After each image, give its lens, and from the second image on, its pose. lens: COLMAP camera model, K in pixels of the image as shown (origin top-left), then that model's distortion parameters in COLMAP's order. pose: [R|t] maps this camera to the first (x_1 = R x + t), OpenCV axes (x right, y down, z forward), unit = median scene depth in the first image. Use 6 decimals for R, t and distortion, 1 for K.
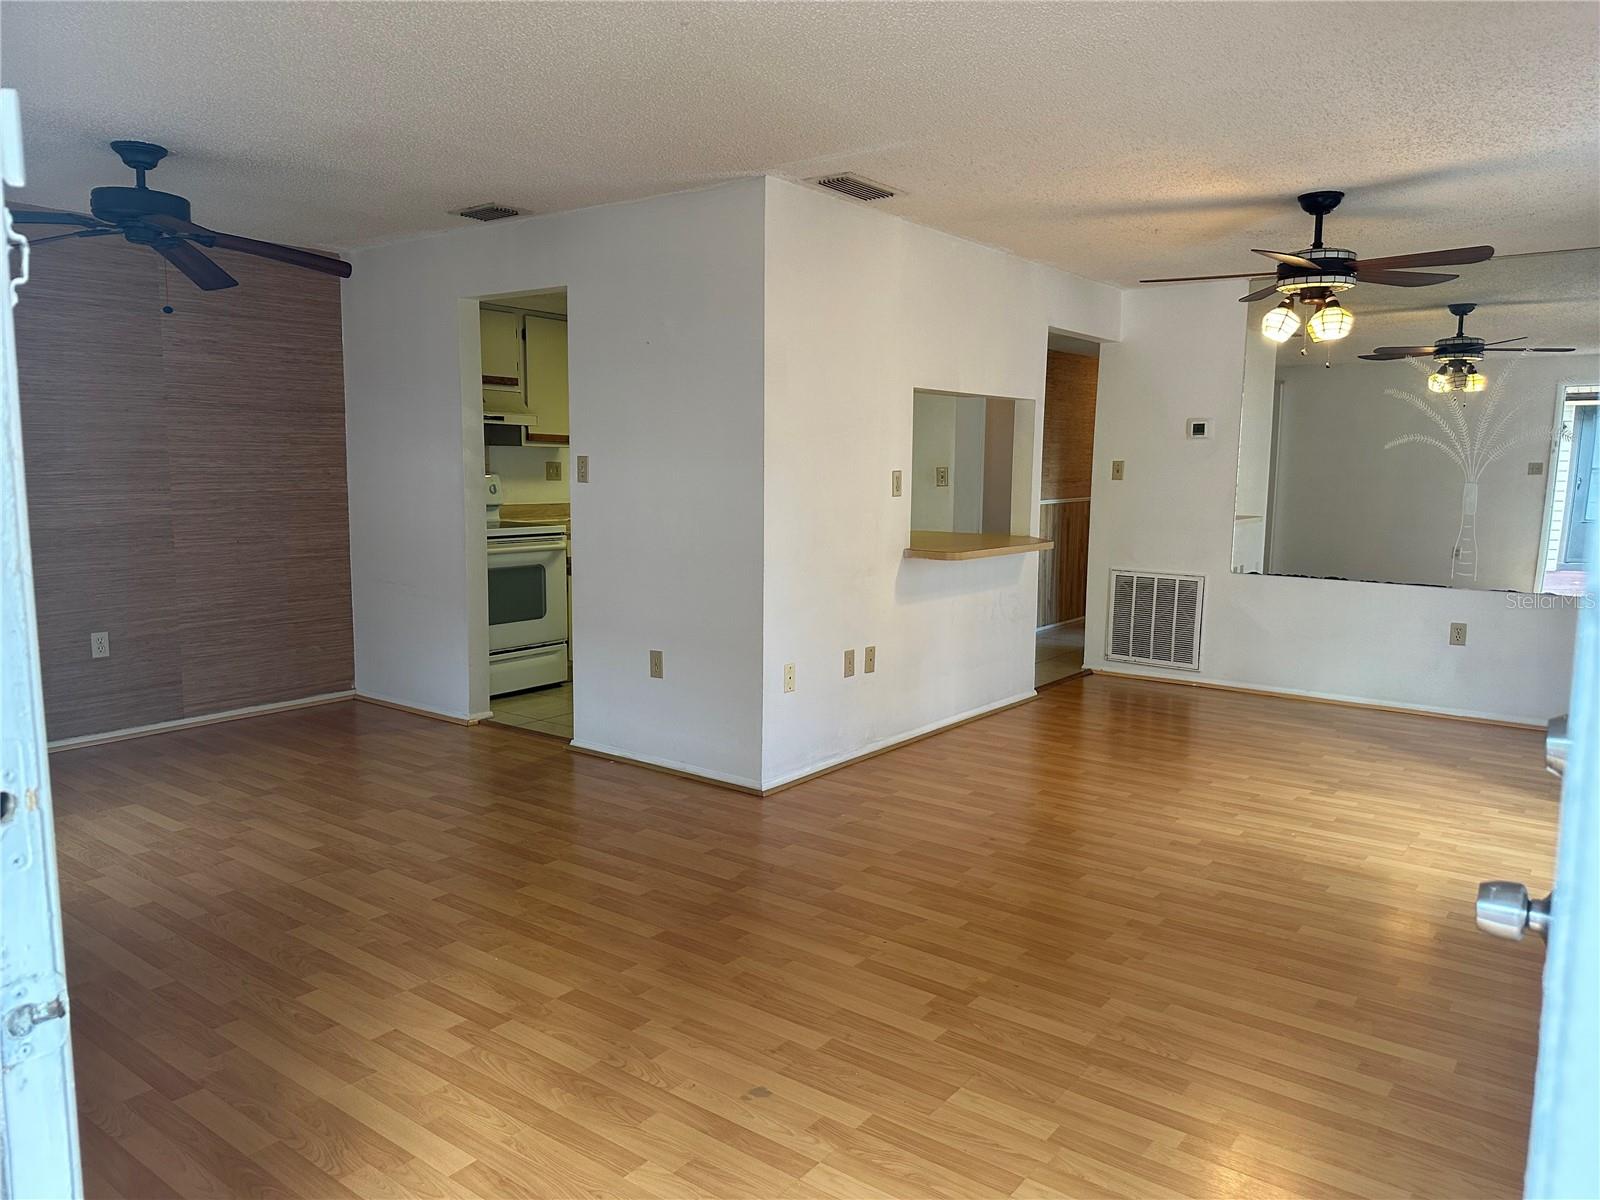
lens RADIAL K [[1118.3, 0, 805.4], [0, 1118.3, 611.6], [0, 0, 1]] dist [0.057130, -0.066254]
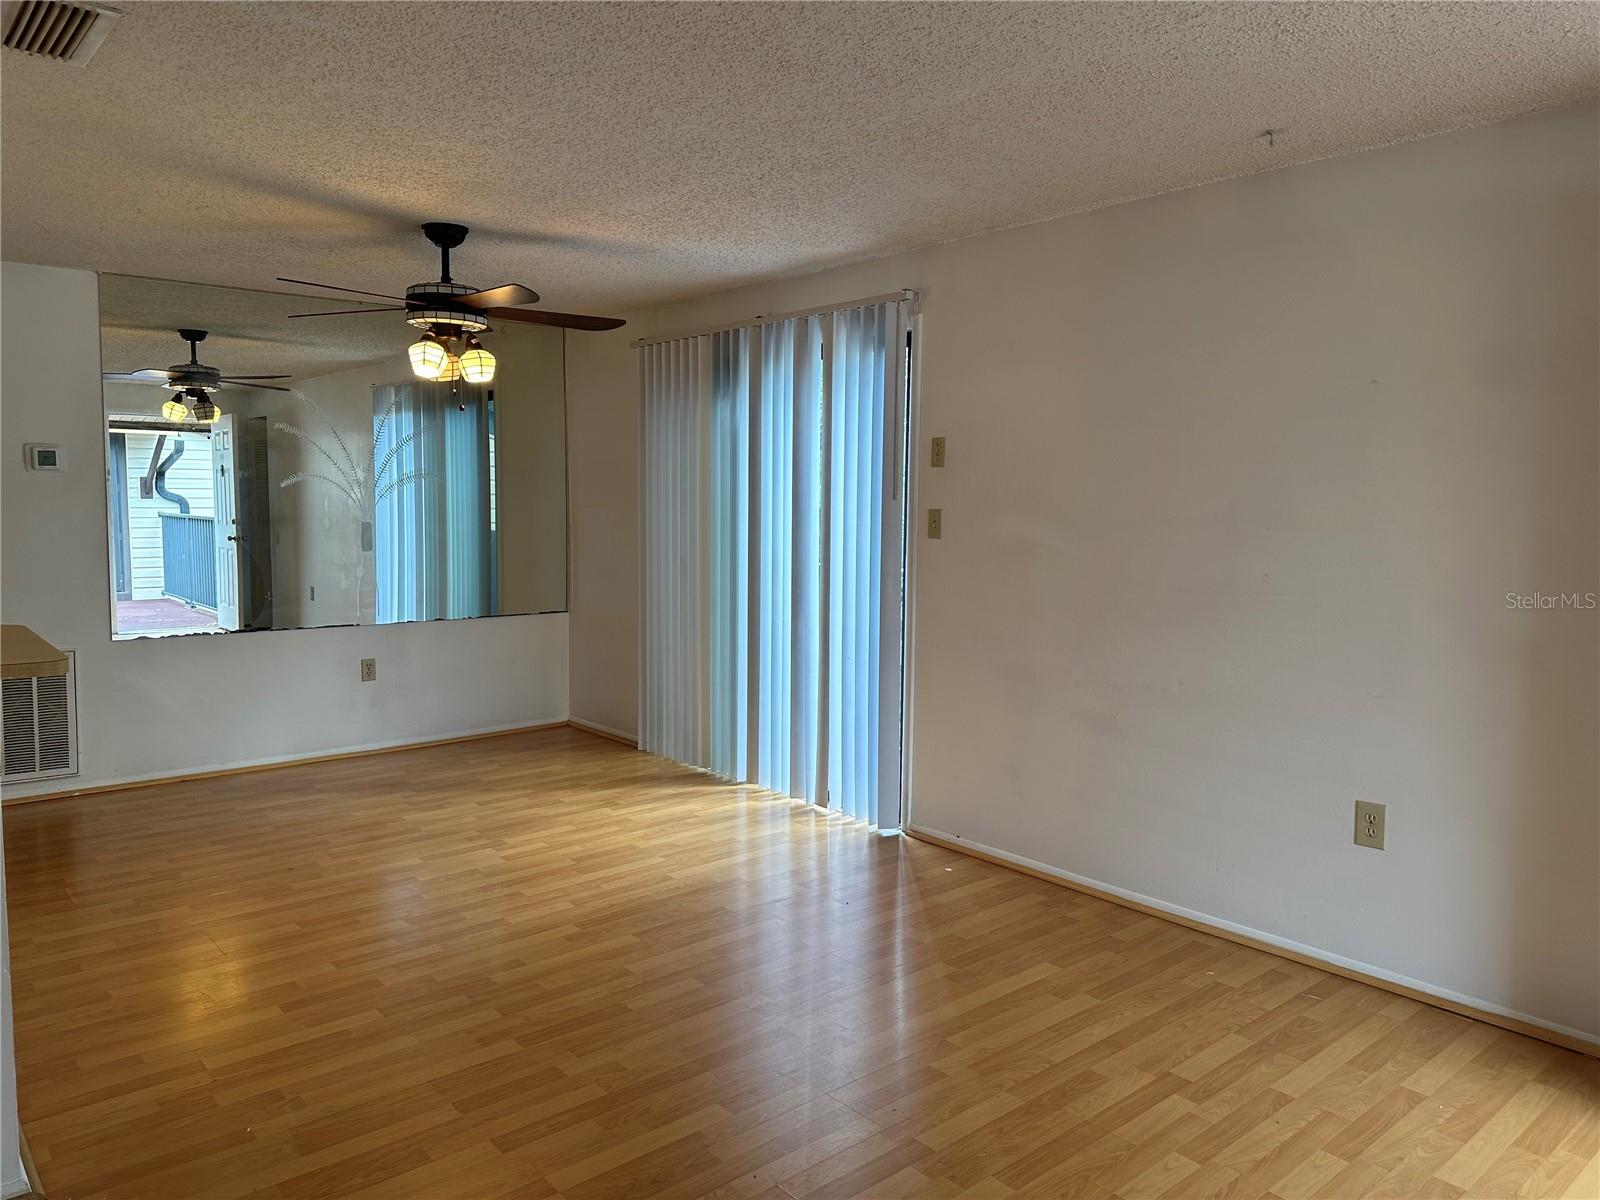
lens RADIAL K [[1118.3, 0, 794.9], [0, 1118.3, 603.9], [0, 0, 1]] dist [0.057130, -0.066254]
pose [[0.213732, -0.104365, 0.971301, -0.401152], [0.124437, 0.989086, 0.078894, -0.089414], [-0.968934, 0.104004, 0.224387, 0.505832]]
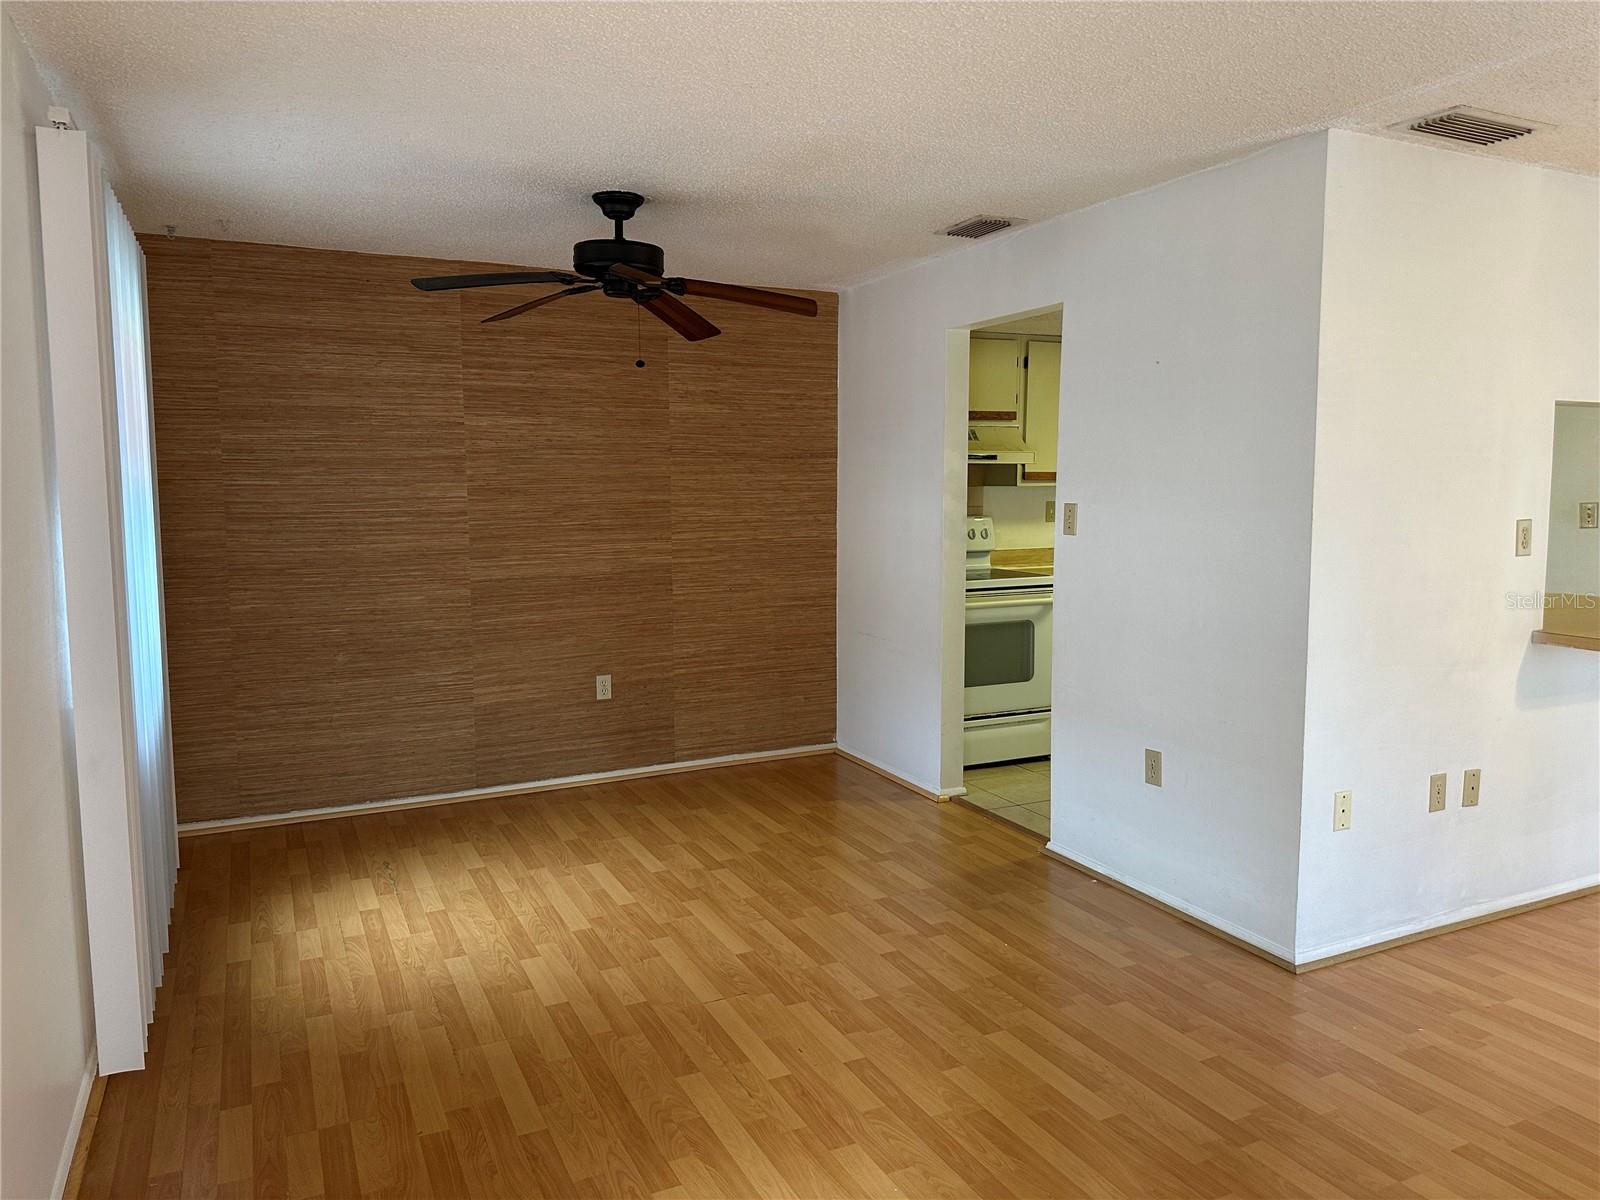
lens RADIAL K [[1118.3, 0, 804.1], [0, 1118.3, 594.6], [0, 0, 1]] dist [0.057130, -0.066254]
pose [[0.894127, 0.029354, -0.446851, -0.003055], [-0.045845, 0.998607, -0.026132, -0.043430], [0.445461, 0.043851, 0.894227, 0.184383]]
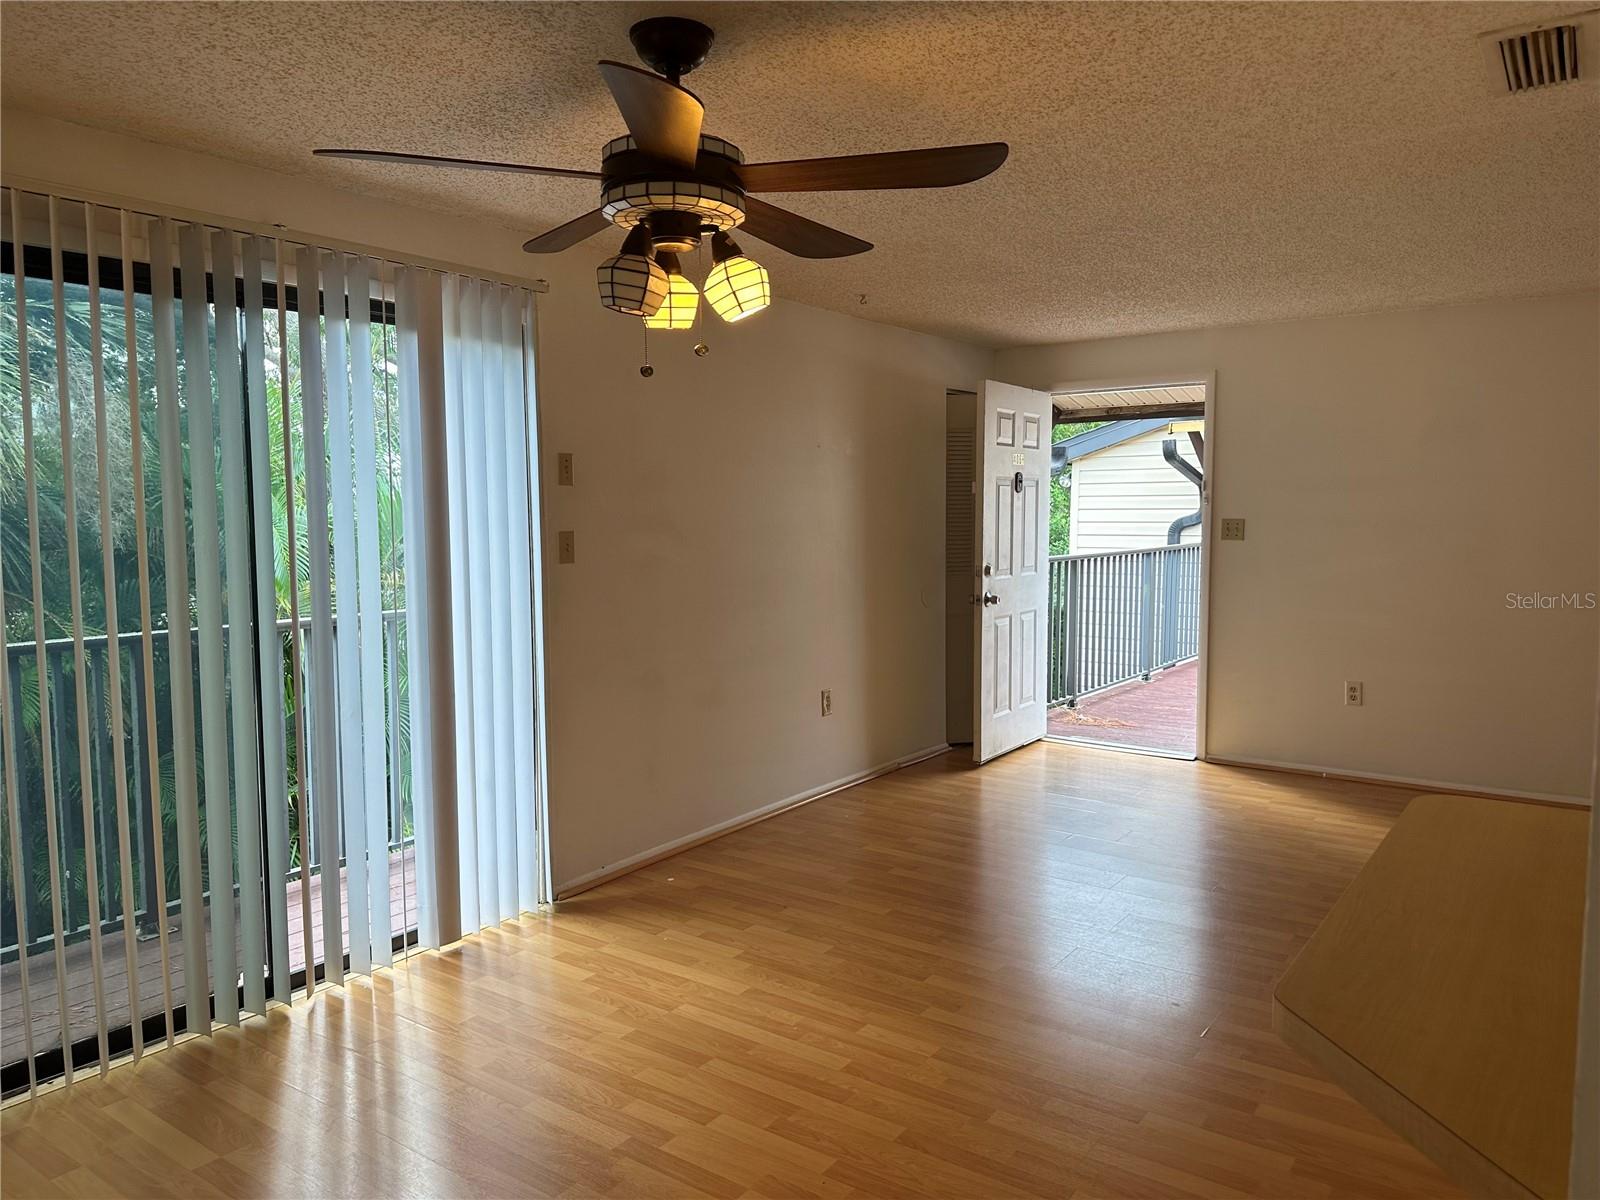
lens RADIAL K [[1118.3, 0, 813.4], [0, 1118.3, 601.8], [0, 0, 1]] dist [0.057130, -0.066254]
pose [[-0.999435, -0.005497, -0.033157, 0.388758], [-0.012774, 0.974634, 0.223440, -0.223034], [0.031087, 0.223737, -0.974154, 1.461136]]
